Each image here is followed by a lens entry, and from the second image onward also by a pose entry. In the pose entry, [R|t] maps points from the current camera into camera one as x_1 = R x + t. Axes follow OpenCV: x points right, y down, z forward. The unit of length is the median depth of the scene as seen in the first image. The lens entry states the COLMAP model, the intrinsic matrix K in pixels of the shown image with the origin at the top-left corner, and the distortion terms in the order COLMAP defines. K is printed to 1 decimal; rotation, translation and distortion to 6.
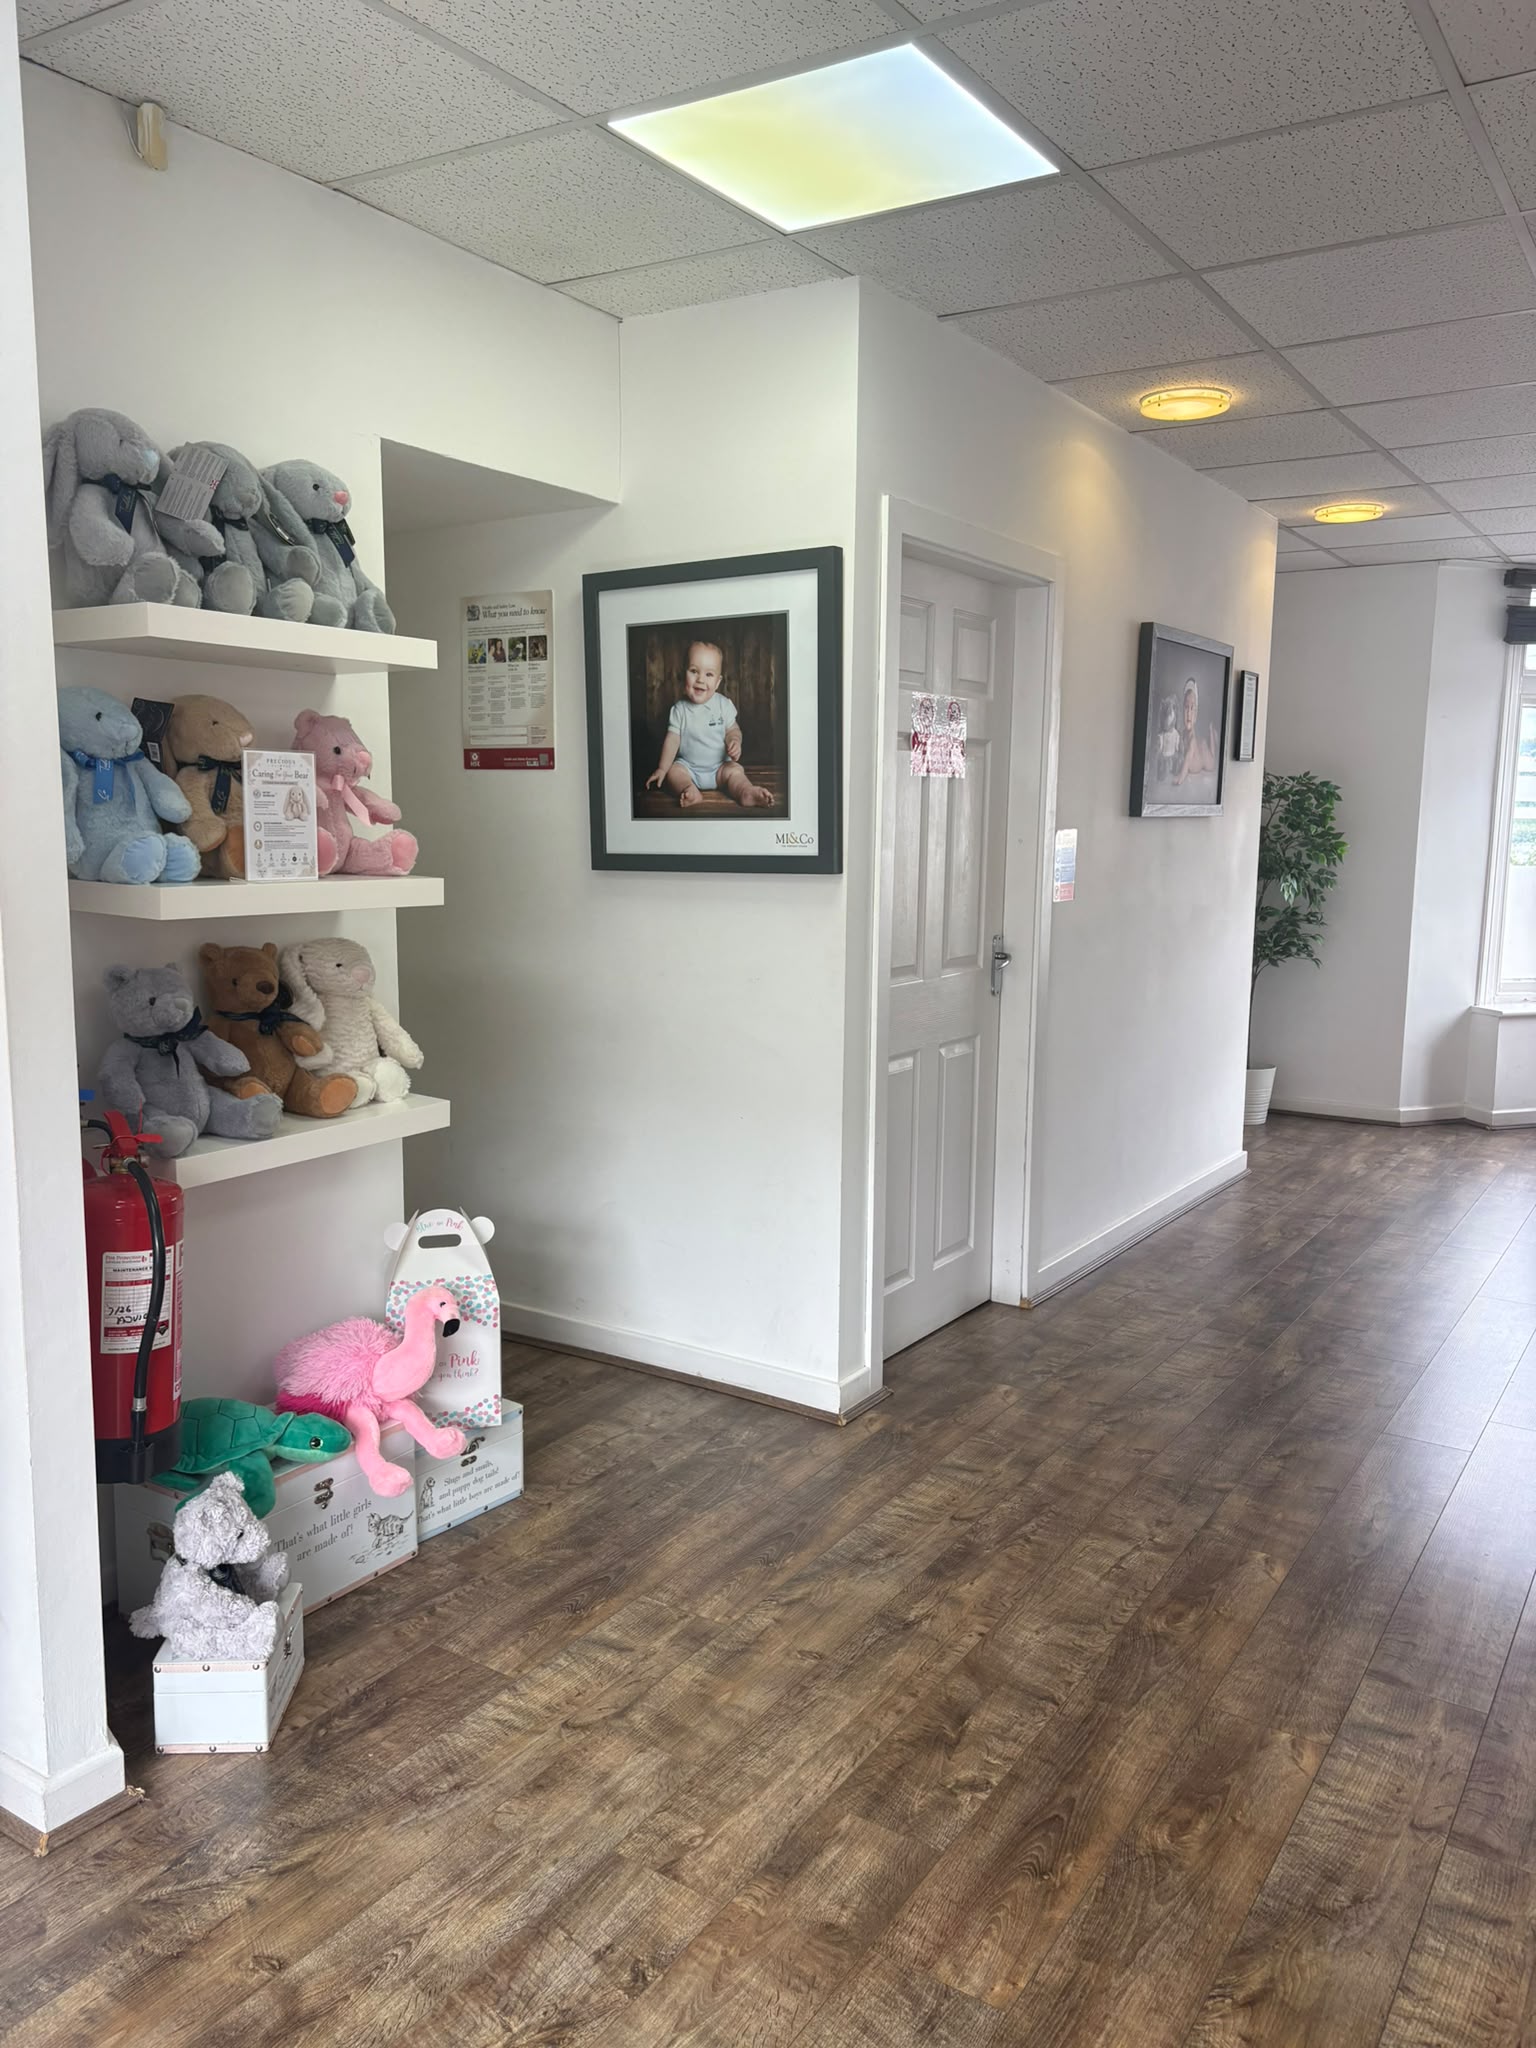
lens RADIAL K [[1539.2, 0, 769.6], [0, 1539.2, 1029.3], [0, 0, 1]] dist [0.041051, -0.051105]
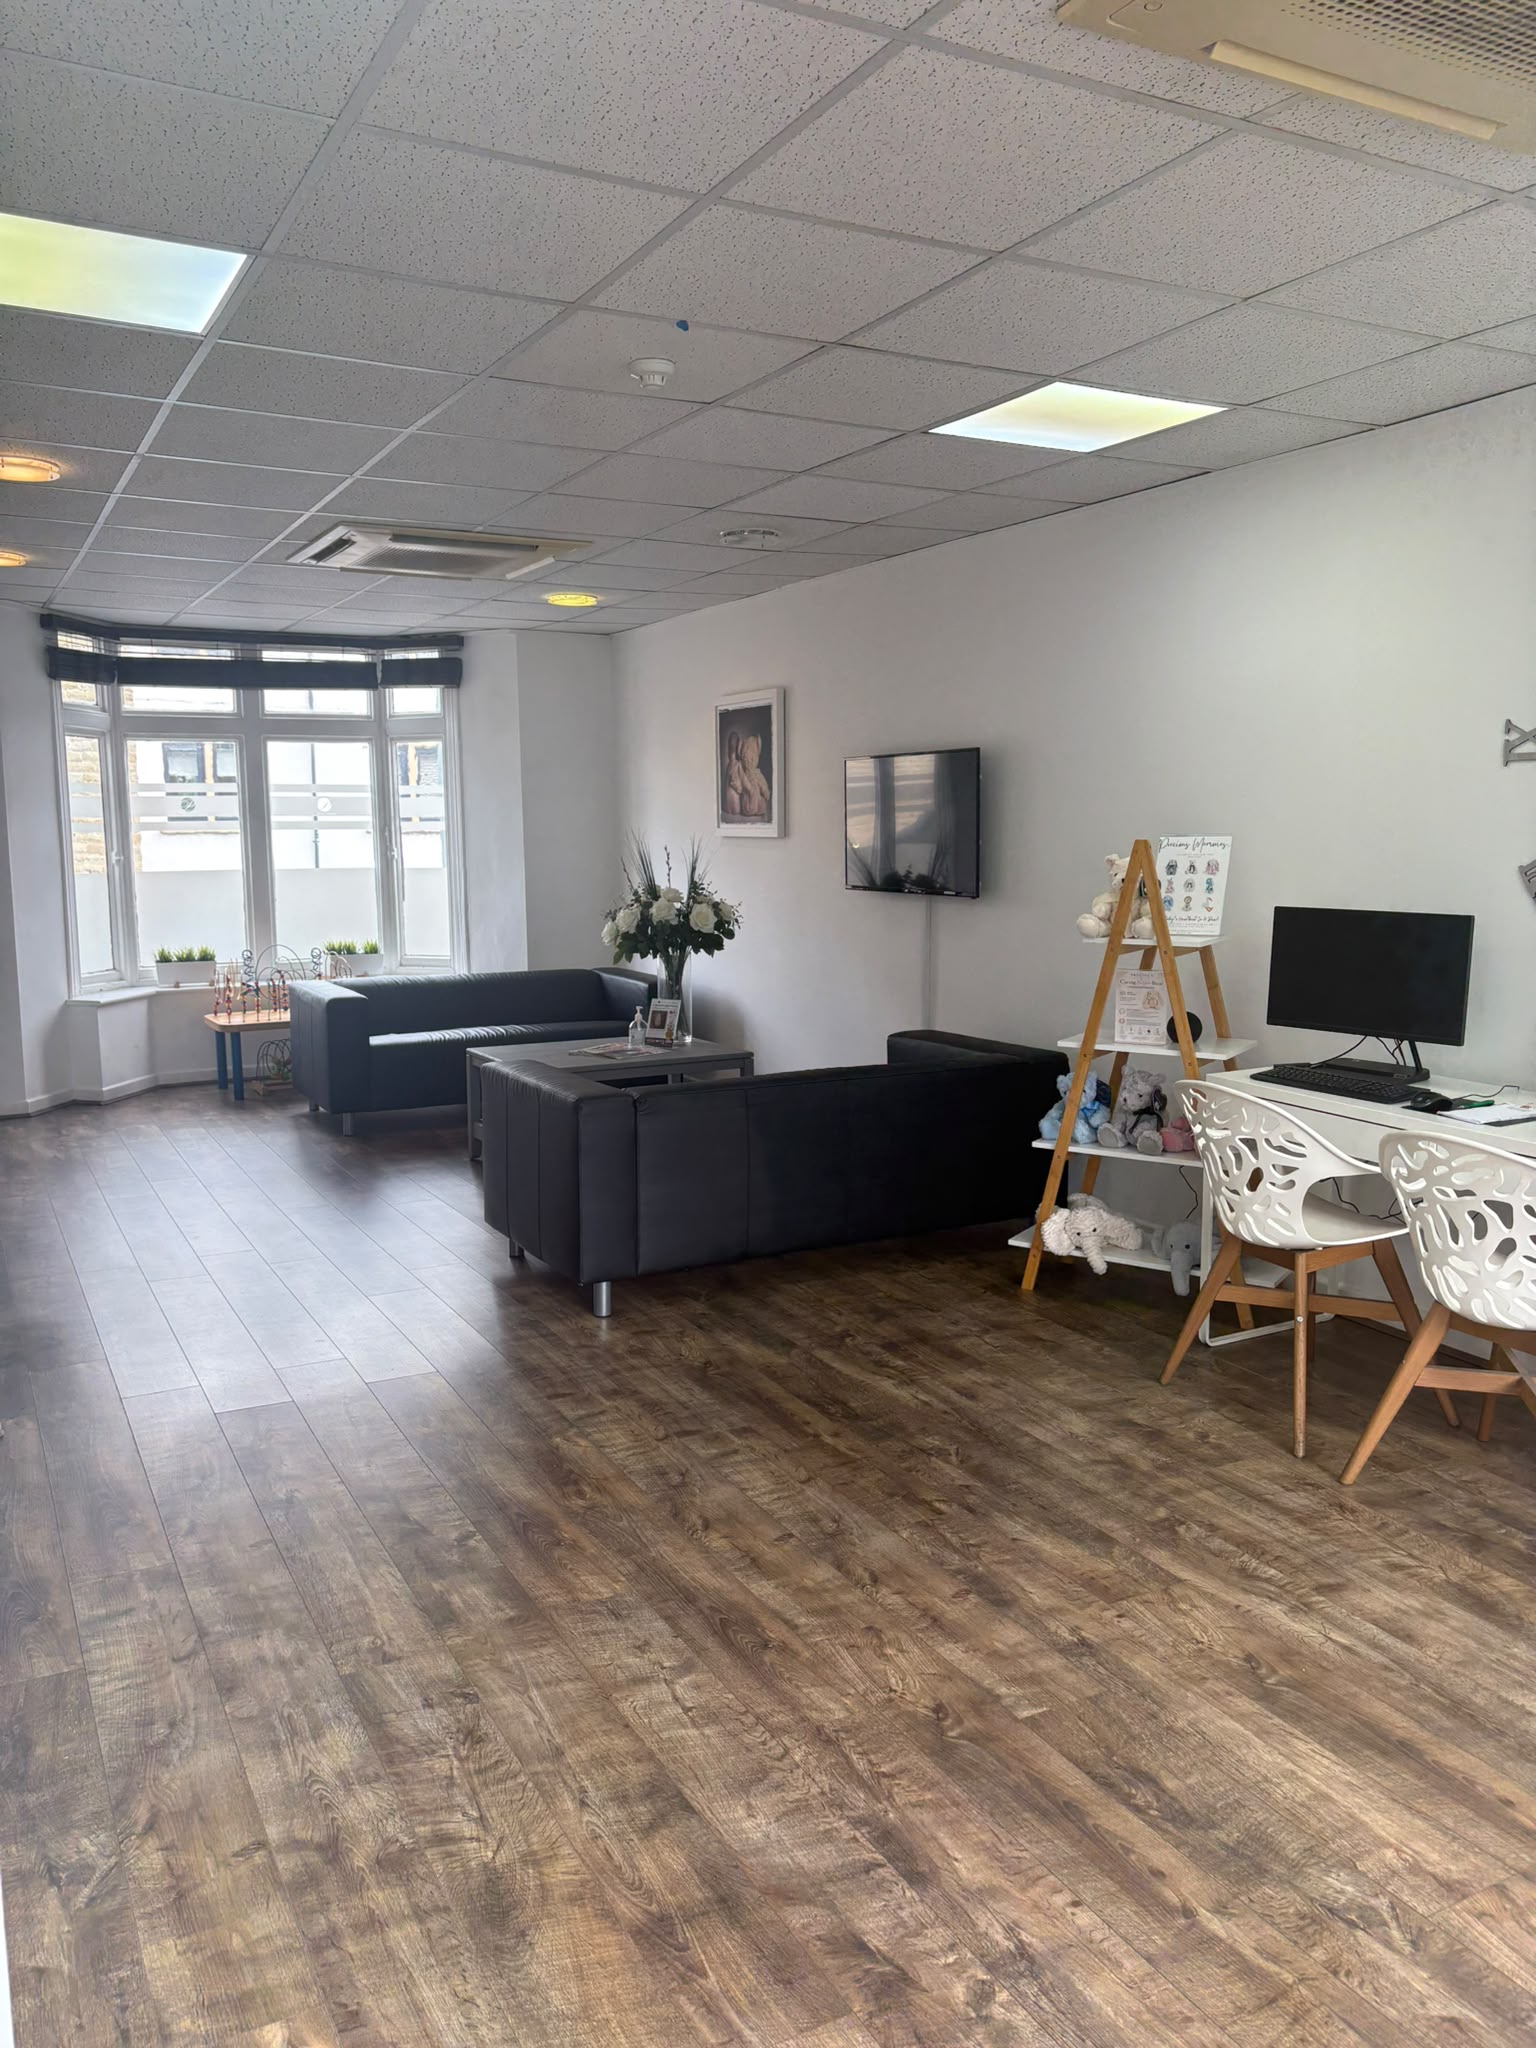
lens RADIAL K [[1539.2, 0, 768.5], [0, 1539.2, 1022.0], [0, 0, 1]] dist [0.041051, -0.051105]
pose [[0.478899, -0.122826, 0.869235, -0.918784], [0.129120, 0.989250, 0.068647, -0.034743], [-0.868322, 0.079361, 0.489610, 0.038925]]
